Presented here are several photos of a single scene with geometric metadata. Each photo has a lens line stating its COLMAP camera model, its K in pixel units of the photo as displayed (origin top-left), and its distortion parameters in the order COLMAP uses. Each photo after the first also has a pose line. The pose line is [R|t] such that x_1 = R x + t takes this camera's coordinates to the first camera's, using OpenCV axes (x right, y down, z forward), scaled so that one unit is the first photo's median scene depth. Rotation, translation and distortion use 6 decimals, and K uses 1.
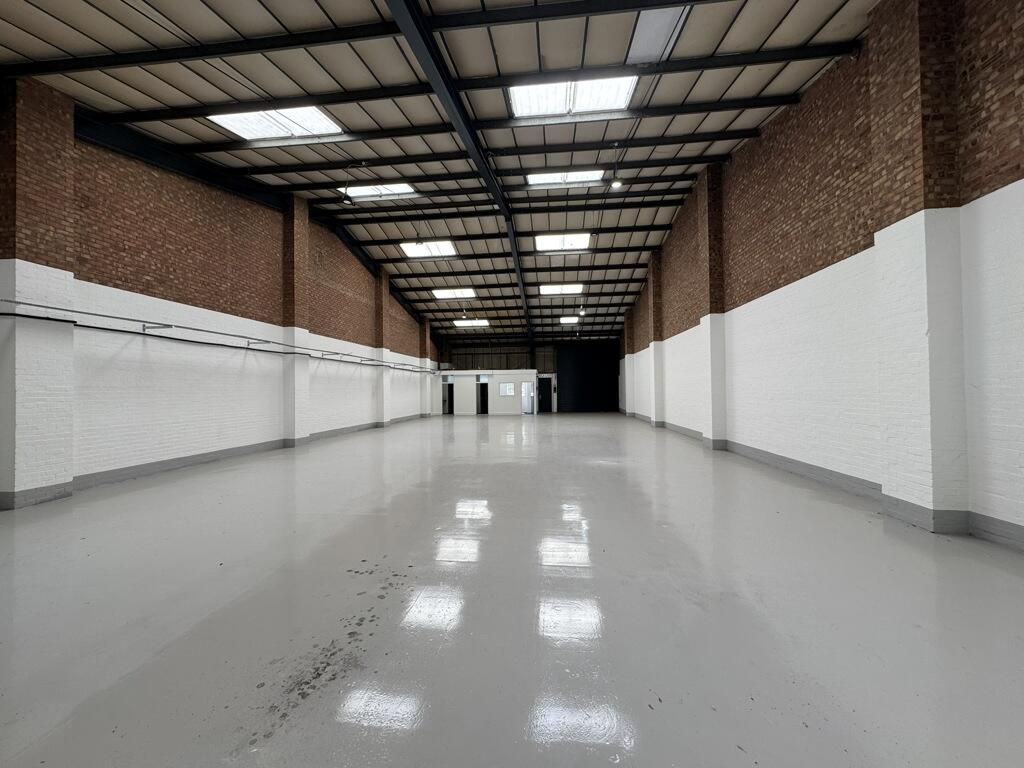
lens RADIAL K [[407.2, 0, 509.7], [0, 407.2, 388.7], [0, 0, 1]] dist [-0.000794, 0.000891]
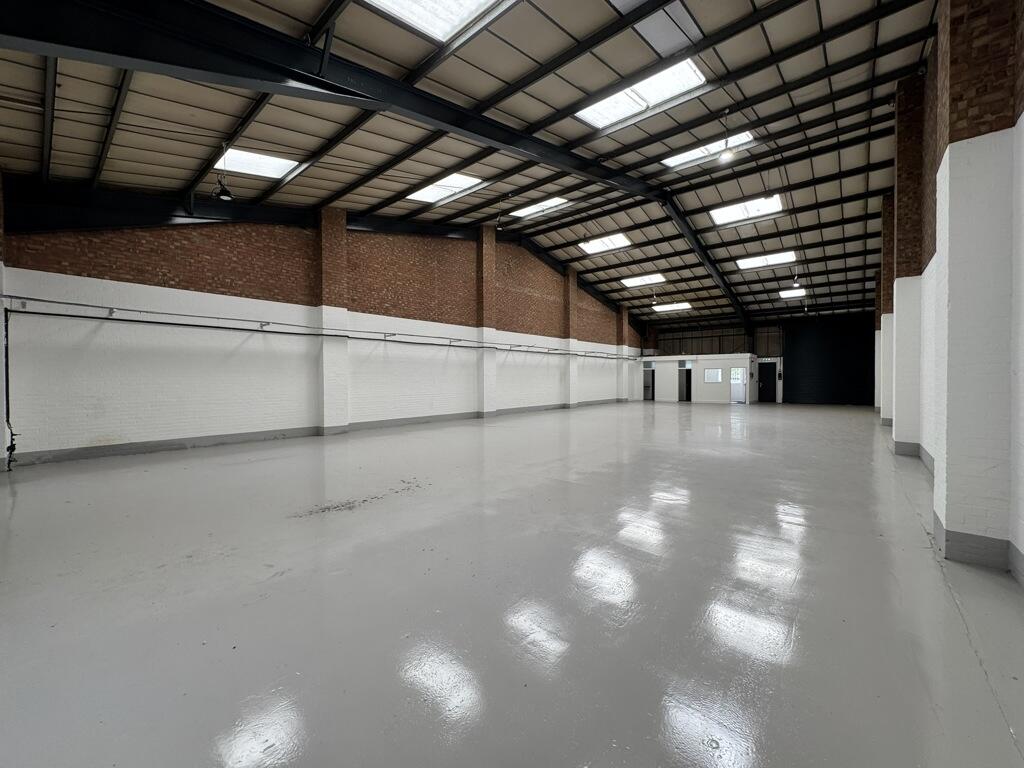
lens RADIAL K [[407.2, 0, 510.6], [0, 407.2, 389.4], [0, 0, 1]] dist [-0.000794, 0.000891]
pose [[0.827016, 0.024785, -0.561632, 0.200845], [-0.004608, 0.999293, 0.037314, -0.000090], [0.562160, -0.028271, 0.826545, -0.031160]]
